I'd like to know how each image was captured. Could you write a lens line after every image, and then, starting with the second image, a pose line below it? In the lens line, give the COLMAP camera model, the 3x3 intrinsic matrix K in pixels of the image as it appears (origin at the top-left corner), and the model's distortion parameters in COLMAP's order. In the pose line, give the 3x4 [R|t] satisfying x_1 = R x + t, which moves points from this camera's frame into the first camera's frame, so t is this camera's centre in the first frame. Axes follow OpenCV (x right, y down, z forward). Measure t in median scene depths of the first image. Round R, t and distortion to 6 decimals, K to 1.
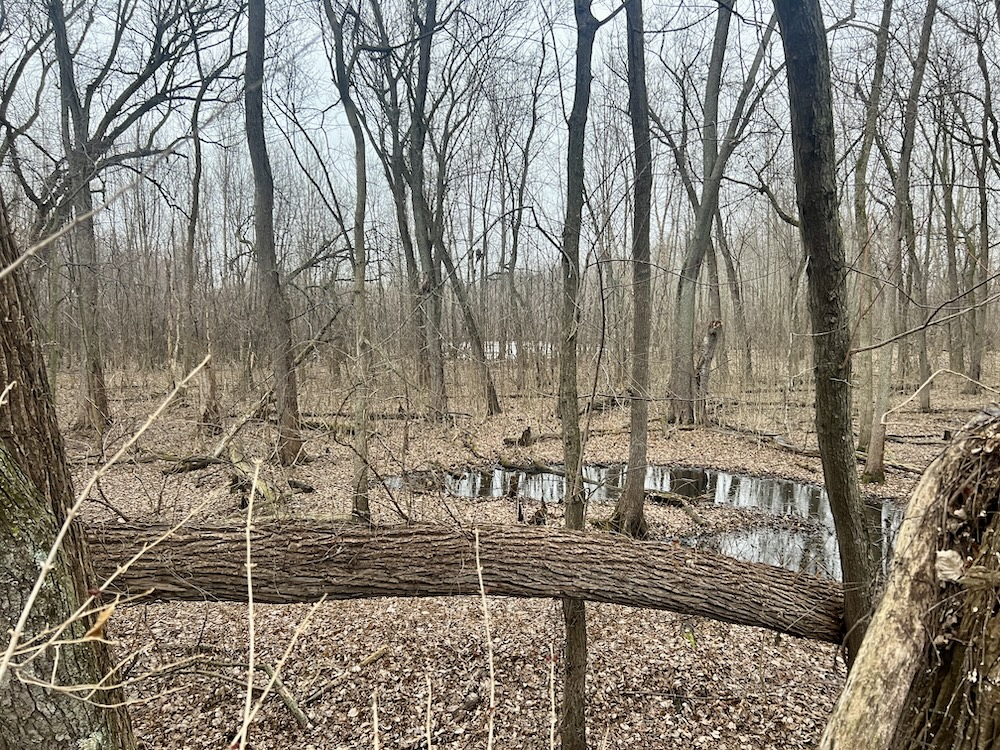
lens RADIAL K [[752.7, 0, 500.6], [0, 752.7, 374.4], [0, 0, 1]] dist [0.047232, -0.048813]
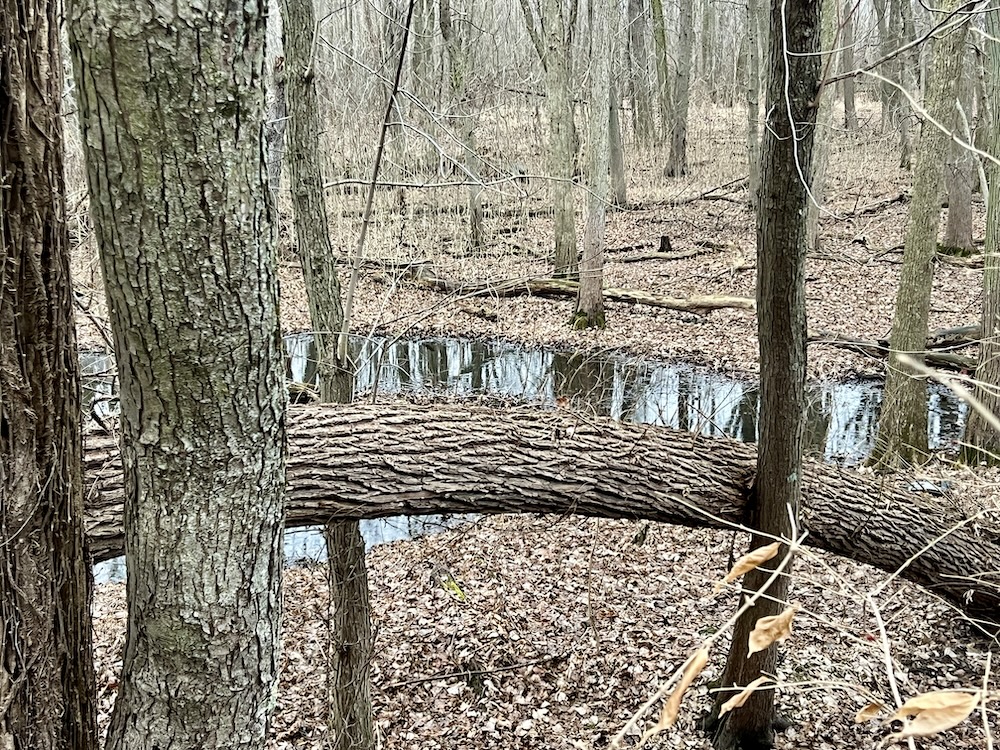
lens RADIAL K [[1494.5, 0, 500.2], [0, 1494.5, 375.0], [0, 0, 1]] dist [0.148420, 0.000000]
pose [[0.887070, -0.110860, 0.448125, -0.277206], [0.050939, 0.988315, 0.143662, 0.013634], [-0.458815, -0.104611, 0.882352, -0.058512]]
